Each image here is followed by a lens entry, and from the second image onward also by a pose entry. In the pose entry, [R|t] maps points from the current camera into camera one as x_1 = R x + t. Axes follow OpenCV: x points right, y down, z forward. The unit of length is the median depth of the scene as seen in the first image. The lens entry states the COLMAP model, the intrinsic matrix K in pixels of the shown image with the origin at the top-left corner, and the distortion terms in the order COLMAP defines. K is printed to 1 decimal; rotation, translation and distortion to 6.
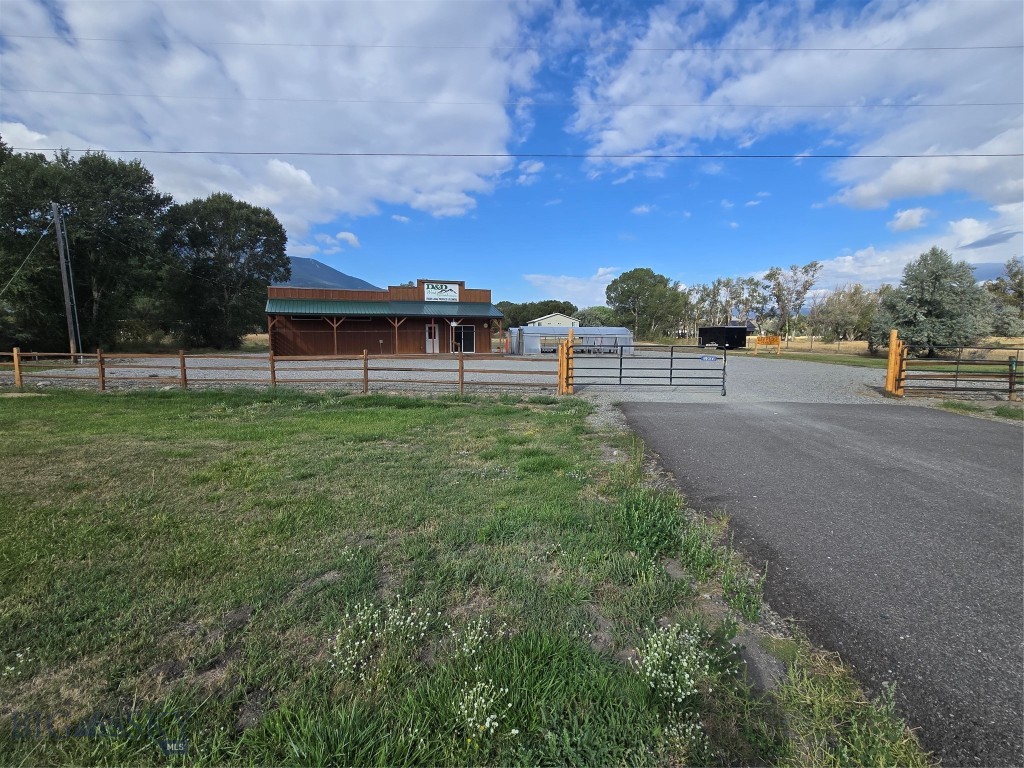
lens RADIAL K [[494.0, 0, 519.6], [0, 494.0, 400.7], [0, 0, 1]] dist [-0.024839, -0.000324]
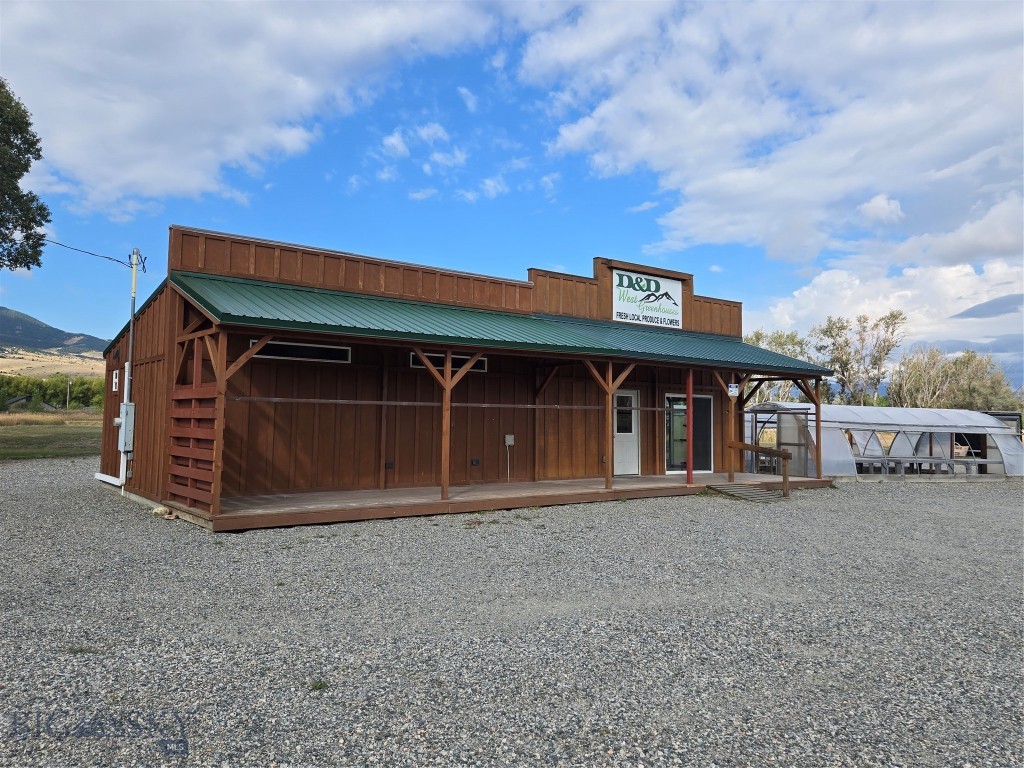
lens RADIAL K [[801.8, 0, 509.2], [0, 801.8, 384.5], [0, 0, 1]] dist [0.063639, -0.021804]
pose [[0.971008, 0.025640, 0.237669, -0.382409], [0.016860, 0.984410, -0.175080, -0.063155], [-0.238453, 0.174011, 0.955437, 0.489095]]
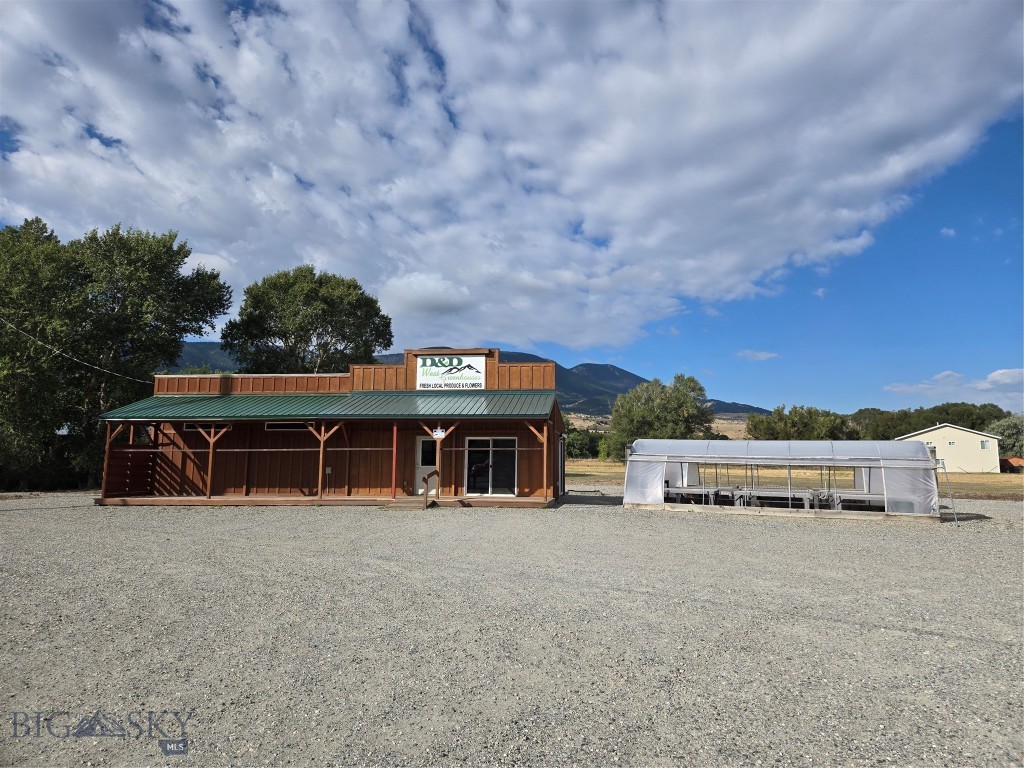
lens RADIAL K [[690.9, 0, 518.8], [0, 690.9, 373.3], [0, 0, 1]] dist [0.053396, -0.022095]
pose [[0.859423, -0.061597, -0.507541, 0.253271], [-0.071504, 0.968478, -0.238616, -0.056344], [0.506241, 0.241363, 0.827928, 0.452559]]
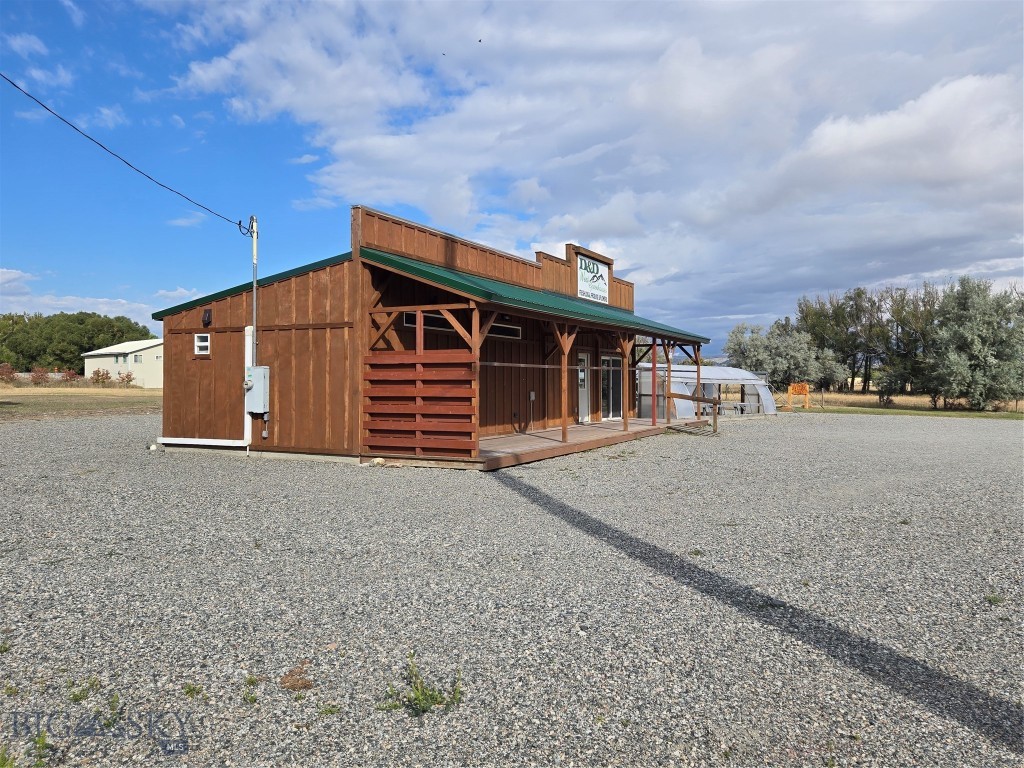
lens RADIAL K [[781.6, 0, 512.2], [0, 781.6, 377.7], [0, 0, 1]] dist [0.026997, -0.001202]
pose [[0.772525, 0.007690, 0.634938, -0.635818], [0.077944, 0.991217, -0.106839, -0.068423], [-0.630182, 0.132025, 0.765140, 0.532335]]
